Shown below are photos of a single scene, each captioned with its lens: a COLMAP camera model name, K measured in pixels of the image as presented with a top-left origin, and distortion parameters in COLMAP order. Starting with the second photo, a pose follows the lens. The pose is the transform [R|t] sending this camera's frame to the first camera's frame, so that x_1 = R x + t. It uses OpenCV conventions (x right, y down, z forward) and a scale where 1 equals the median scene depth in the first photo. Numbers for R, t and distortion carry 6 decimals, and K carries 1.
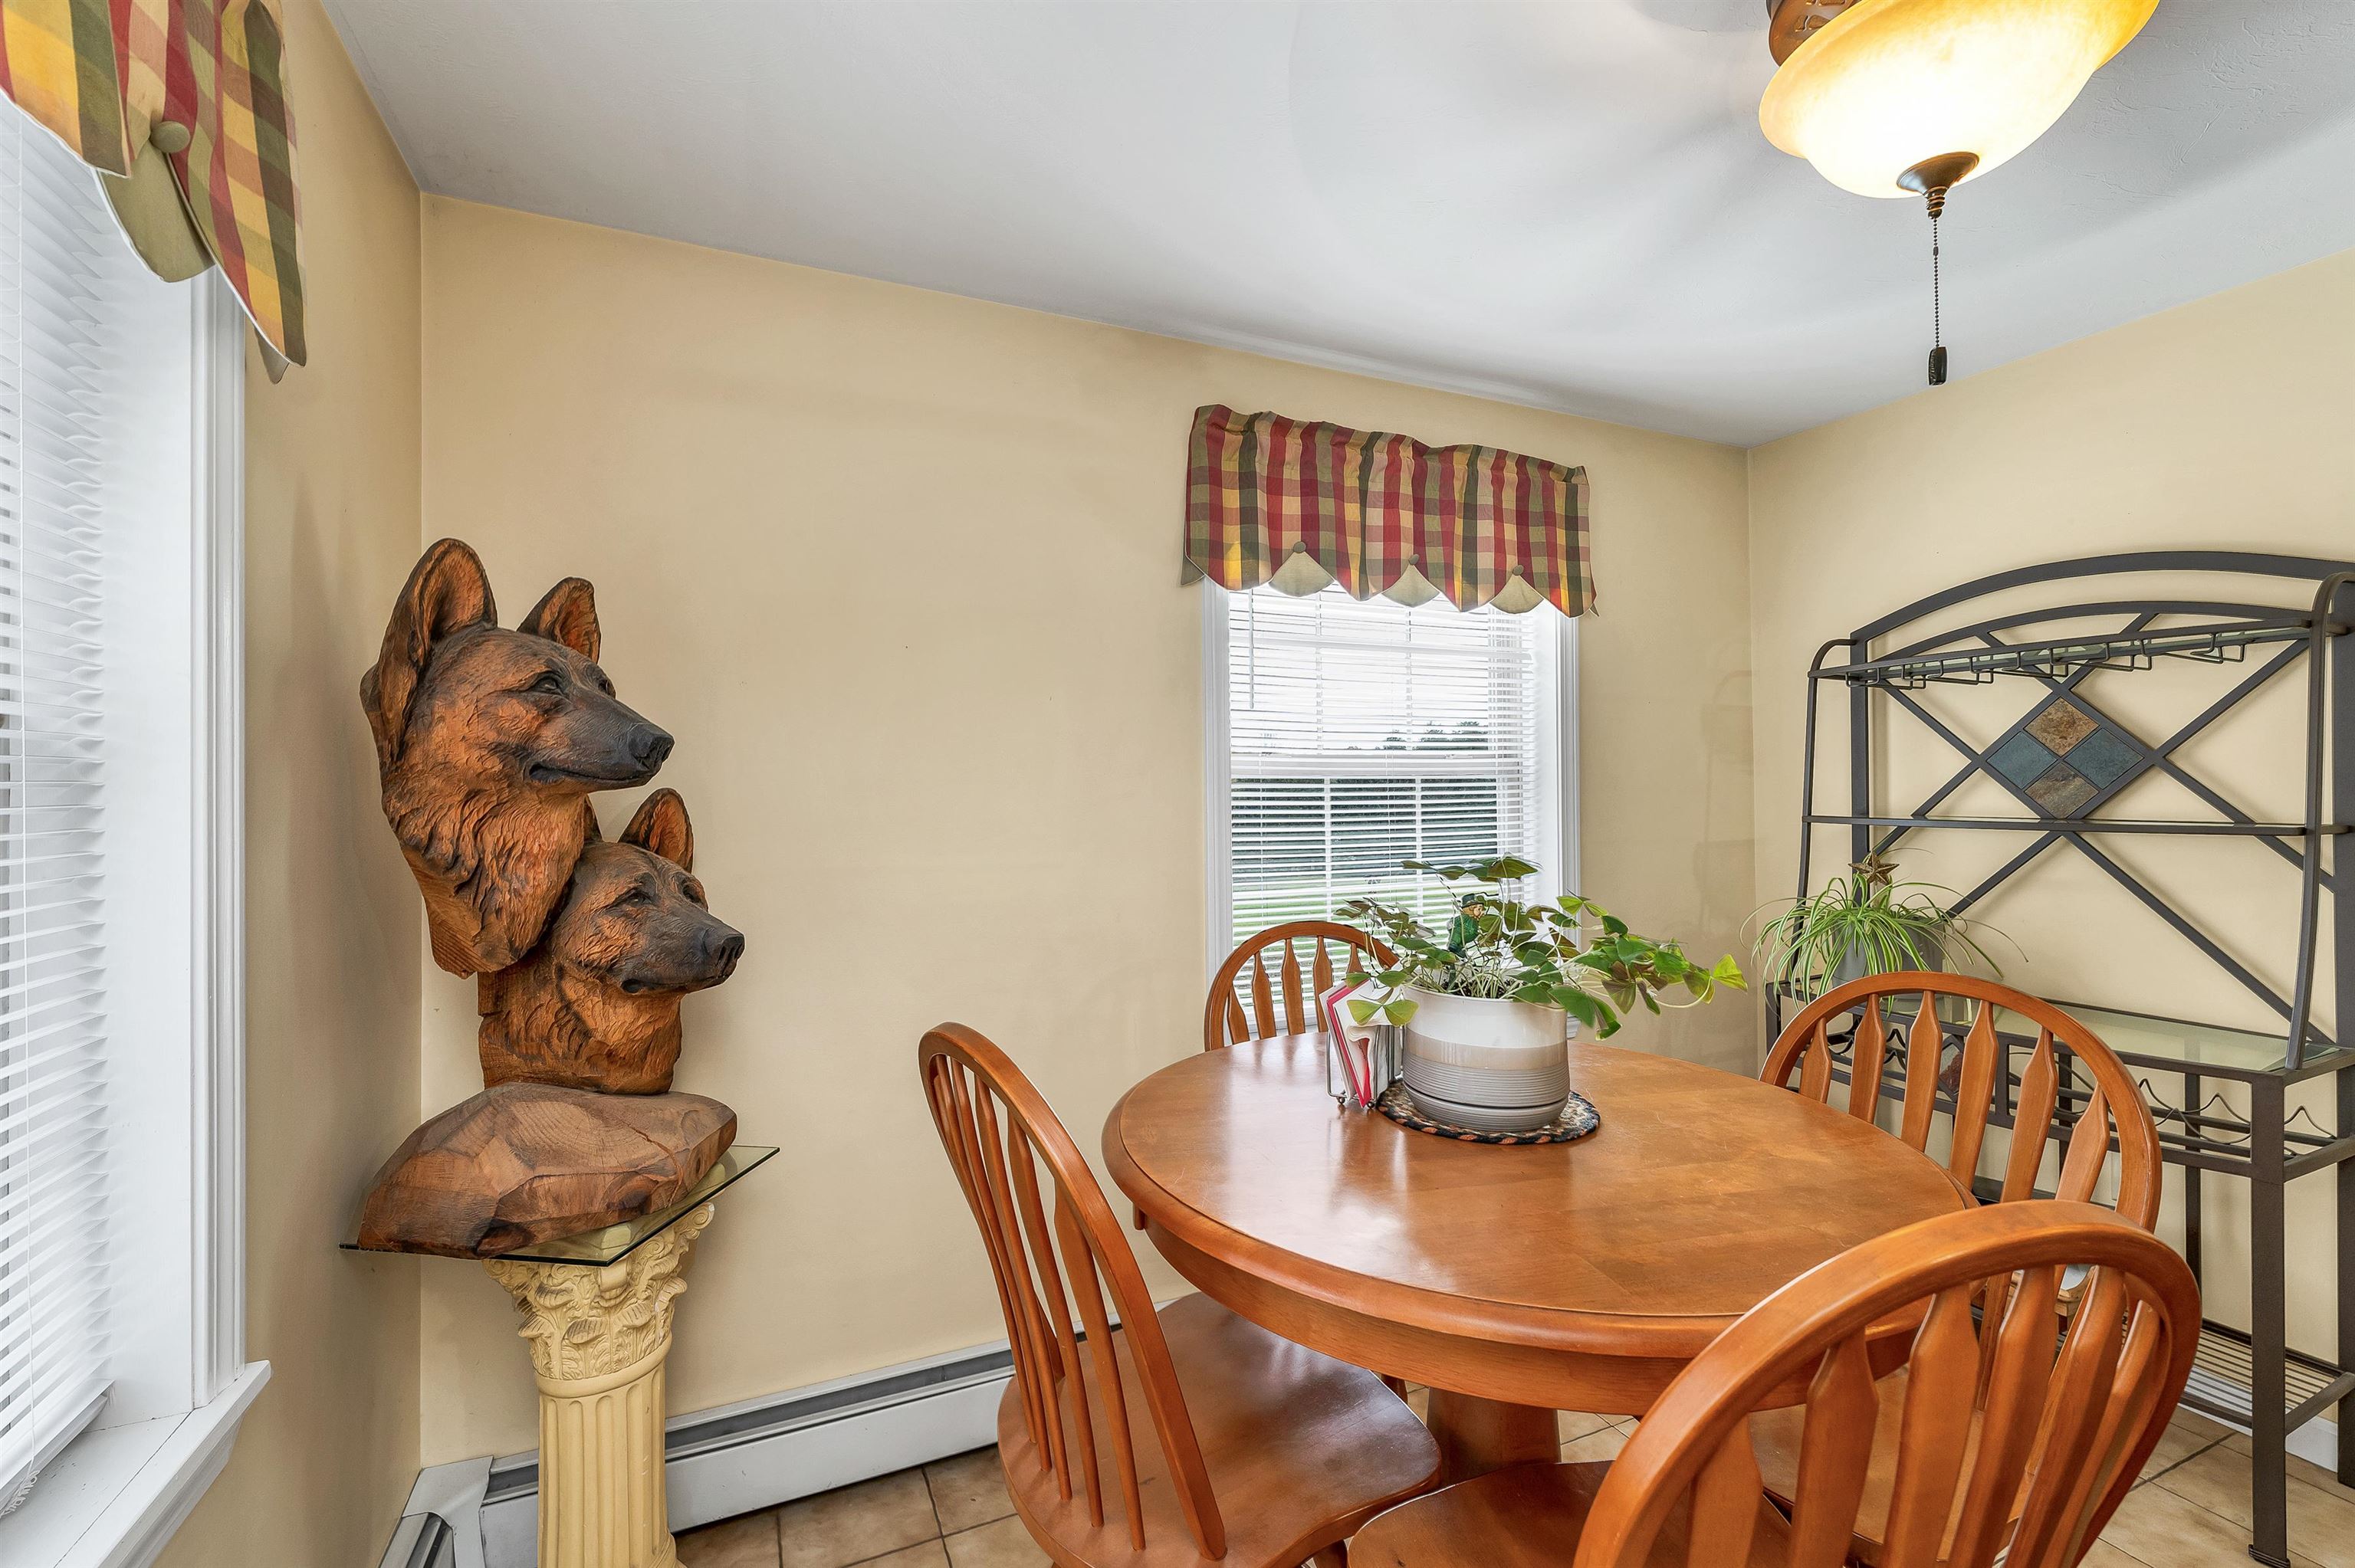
lens RADIAL K [[980.4, 0, 1167.0], [0, 980.4, 794.3], [0, 0, 1]] dist [0.000647, -0.000108]
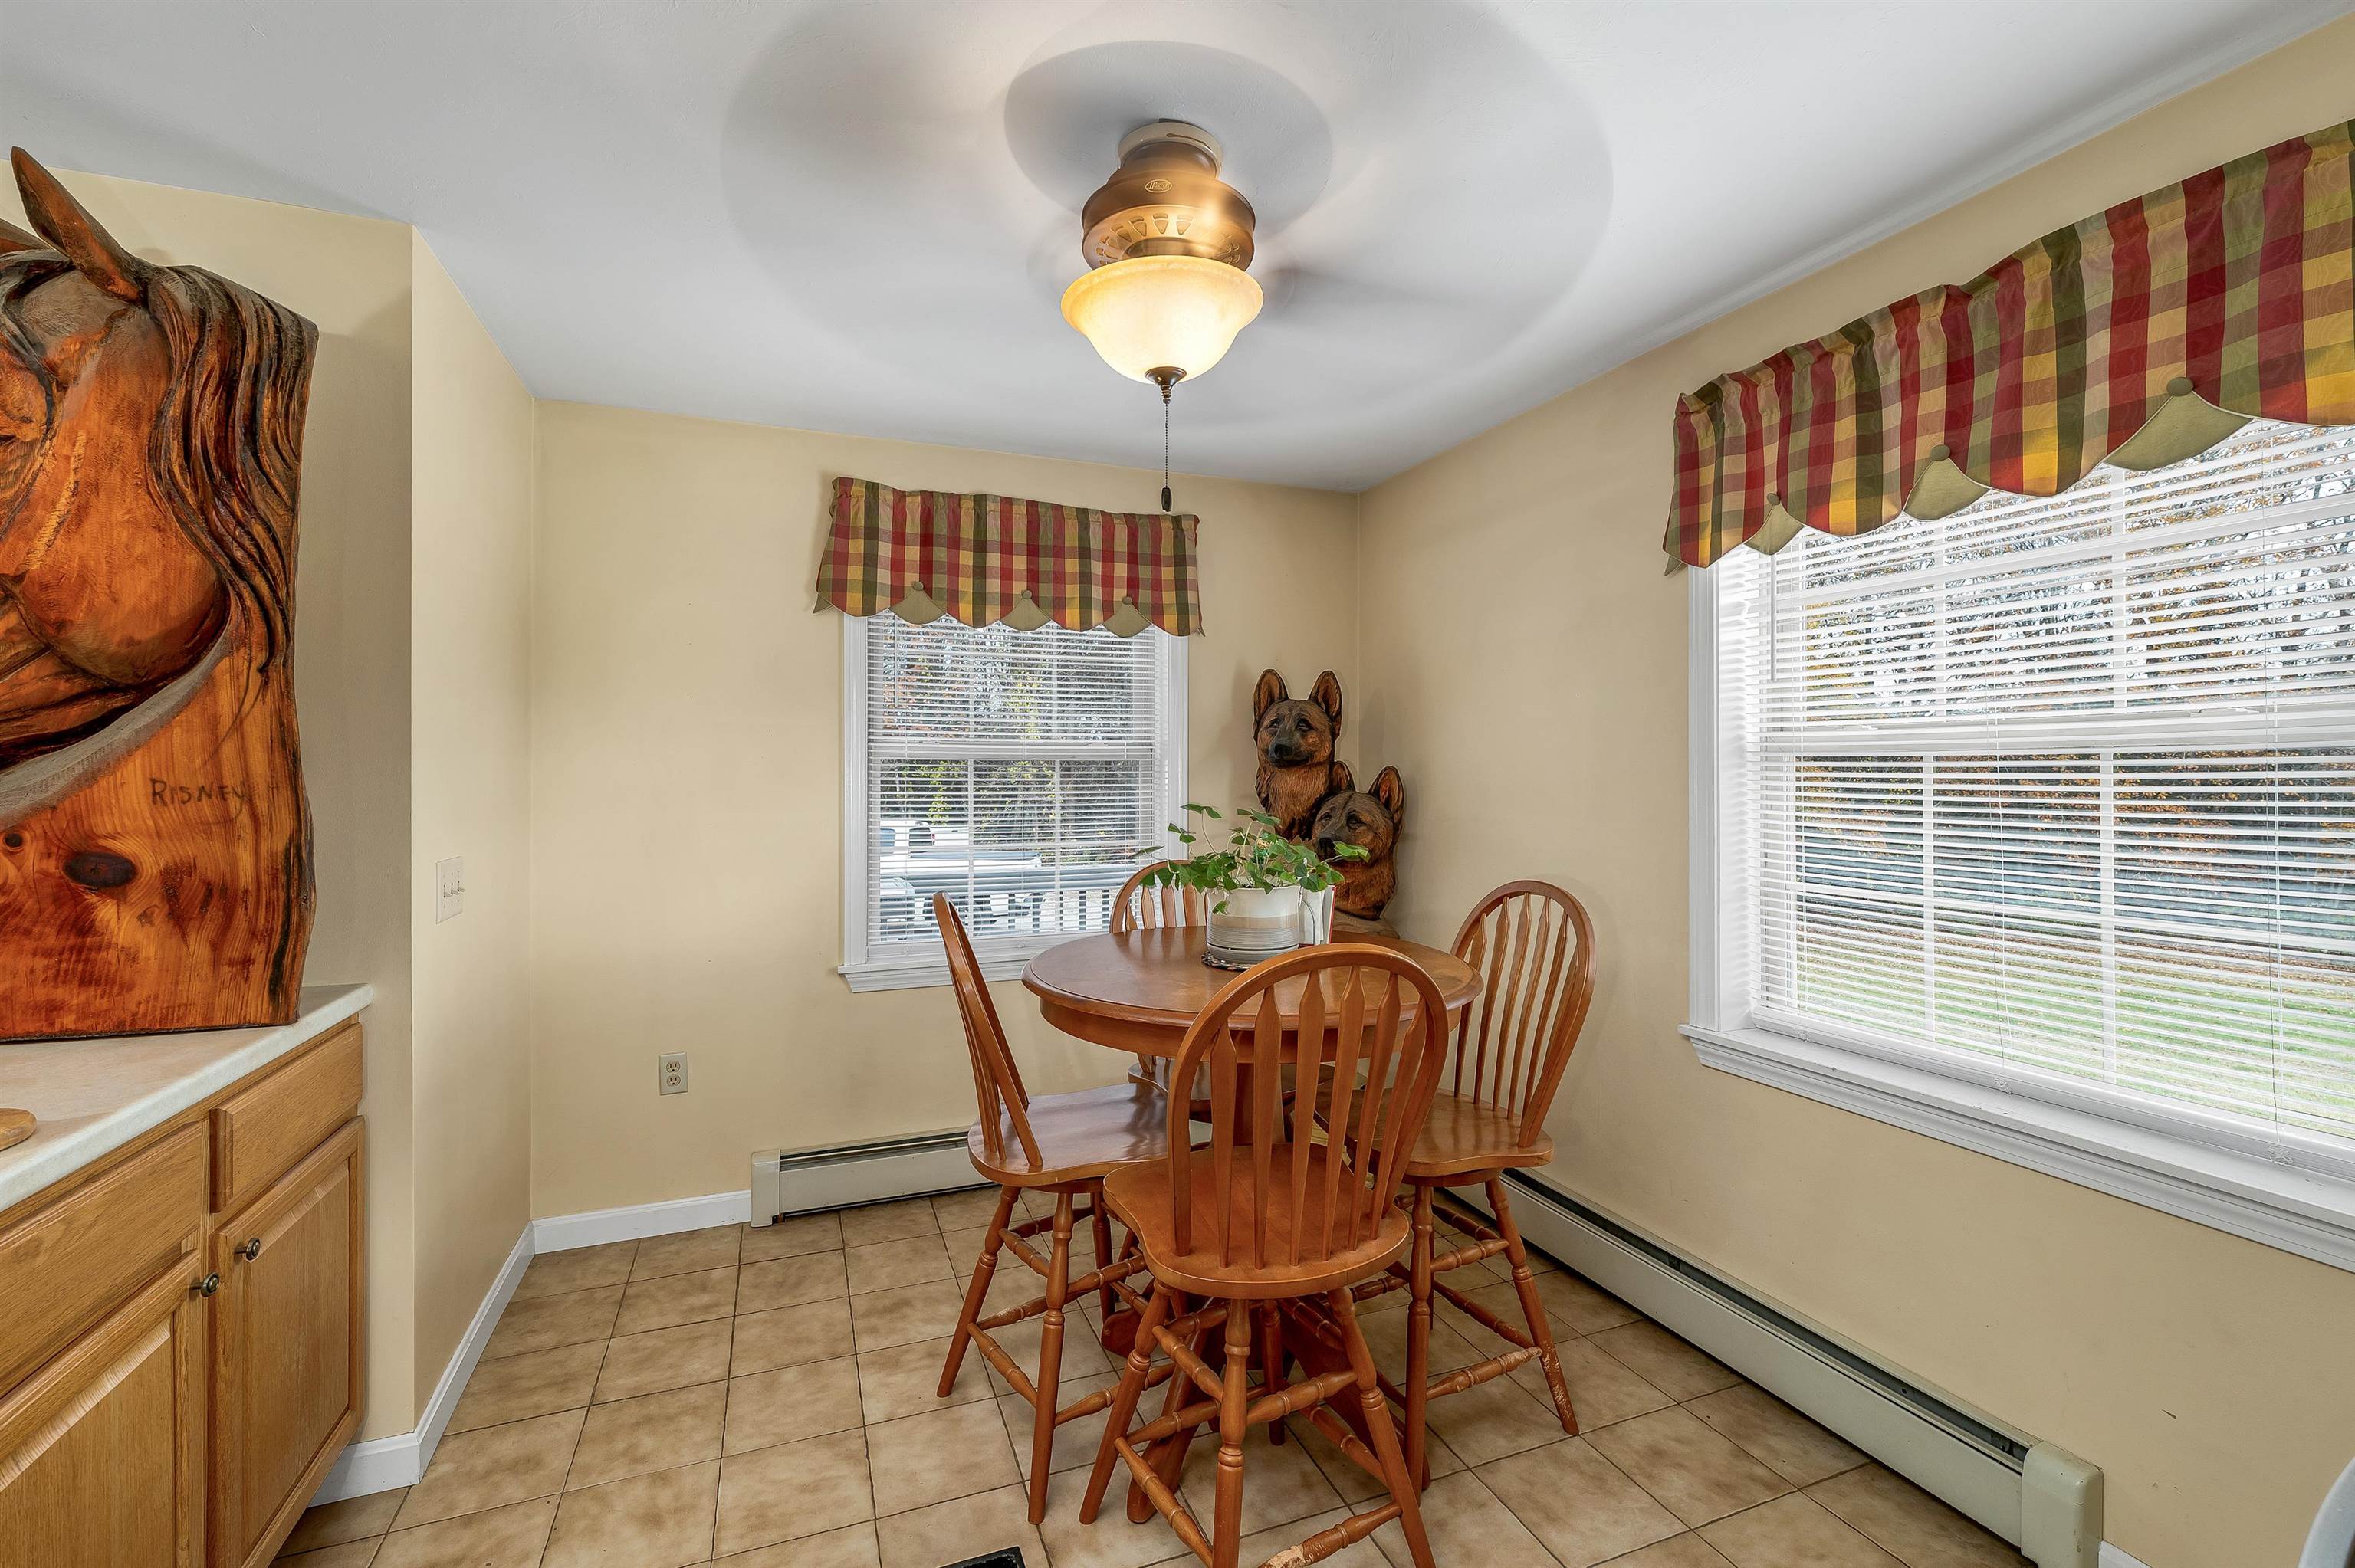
lens RADIAL K [[980.4, 0, 1169.5], [0, 980.4, 775.3], [0, 0, 1]] dist [0.000647, -0.000108]
pose [[-0.023018, 0.019354, -0.999548, 0.939482], [0.009451, 0.999772, 0.019141, -0.020338], [0.999690, -0.009006, -0.023196, 0.424110]]
